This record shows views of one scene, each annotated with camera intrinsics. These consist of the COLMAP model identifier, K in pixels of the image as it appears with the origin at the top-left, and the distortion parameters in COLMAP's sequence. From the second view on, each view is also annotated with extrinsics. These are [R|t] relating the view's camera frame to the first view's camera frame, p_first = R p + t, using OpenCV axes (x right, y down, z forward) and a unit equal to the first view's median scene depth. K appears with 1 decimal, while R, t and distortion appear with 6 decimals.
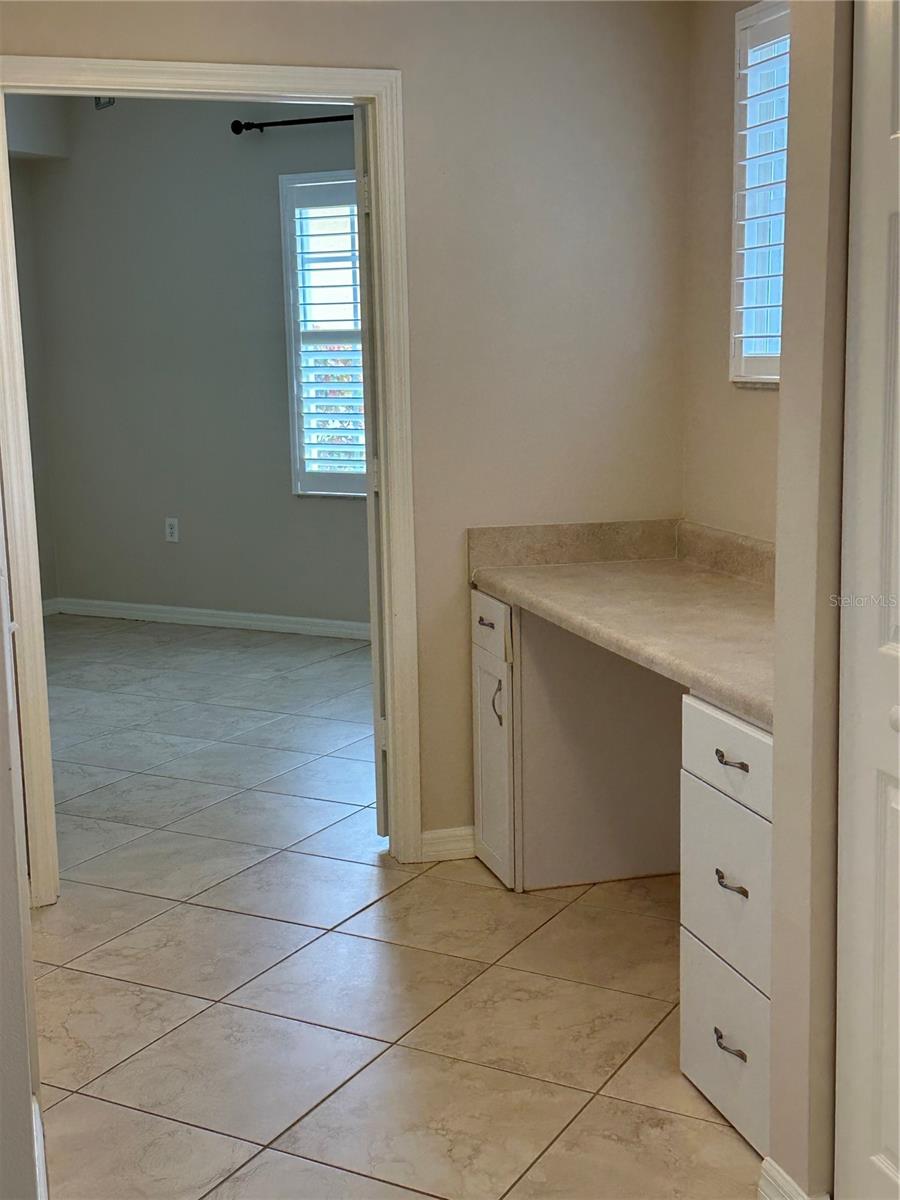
lens RADIAL K [[1526.9, 0, 450.0], [0, 1526.9, 600.0], [0, 0, 1]] dist [0.181493, -0.303319]
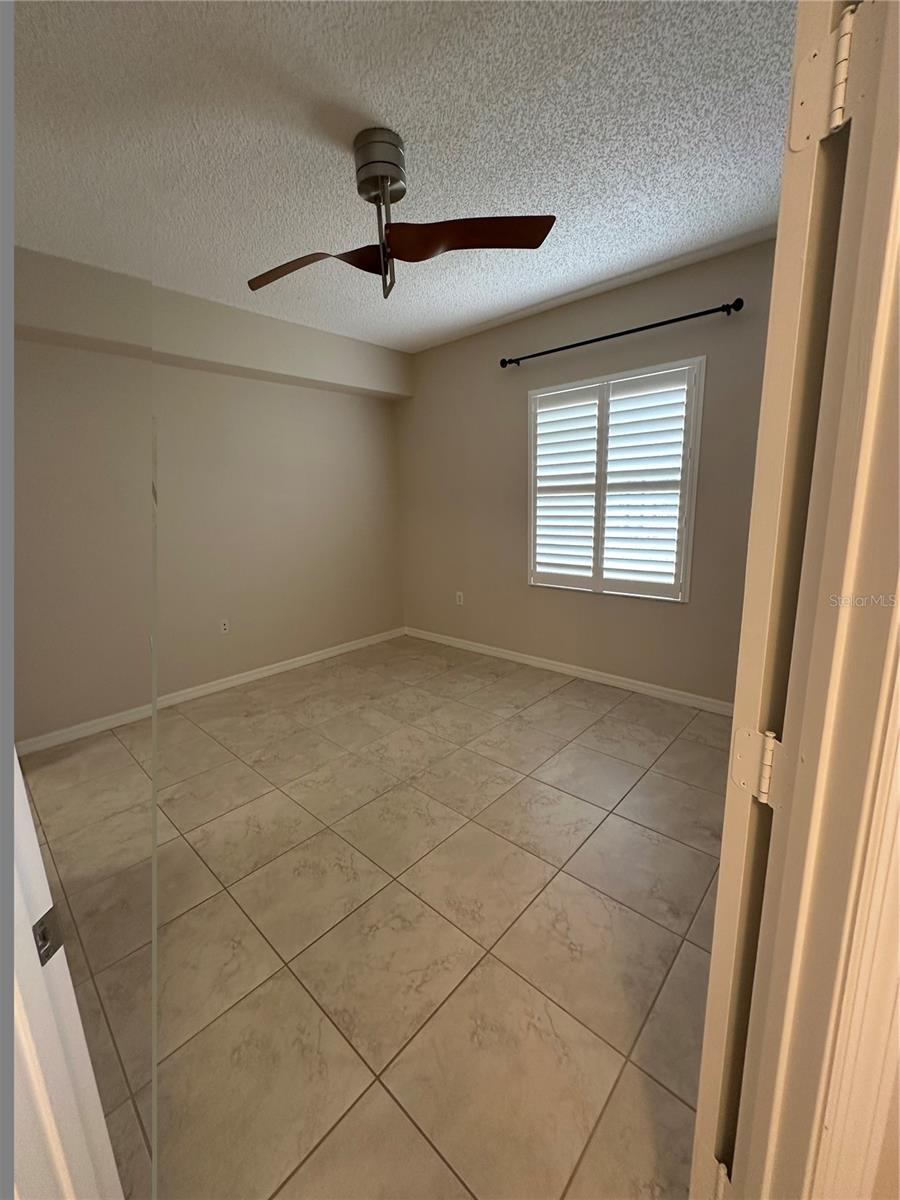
lens RADIAL K [[479.8, 0, 450.0], [0, 479.8, 600.0], [0, 0, 1]] dist [0.000656, -0.000006]
pose [[0.970847, 0.038106, -0.236651, -0.064395], [-0.026818, 0.998352, 0.050737, -0.080543], [0.238194, -0.042912, 0.970269, 0.497644]]
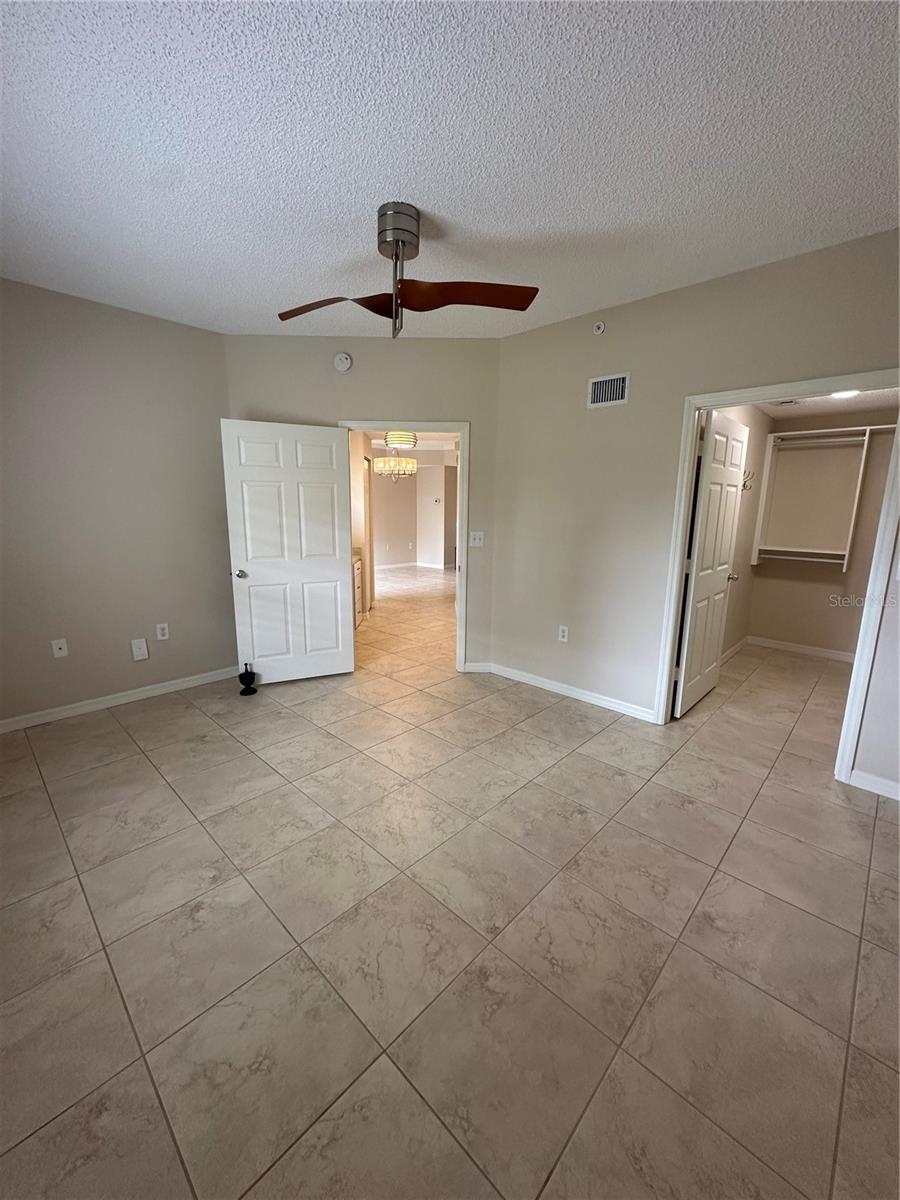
lens RADIAL K [[479.8, 0, 450.0], [0, 479.8, 600.0], [0, 0, 1]] dist [0.000656, -0.000006]
pose [[-0.965827, -0.043955, 0.255433, -0.286414], [0.048680, 0.937213, 0.345345, -0.181014], [-0.254575, 0.345978, -0.903045, 1.087525]]
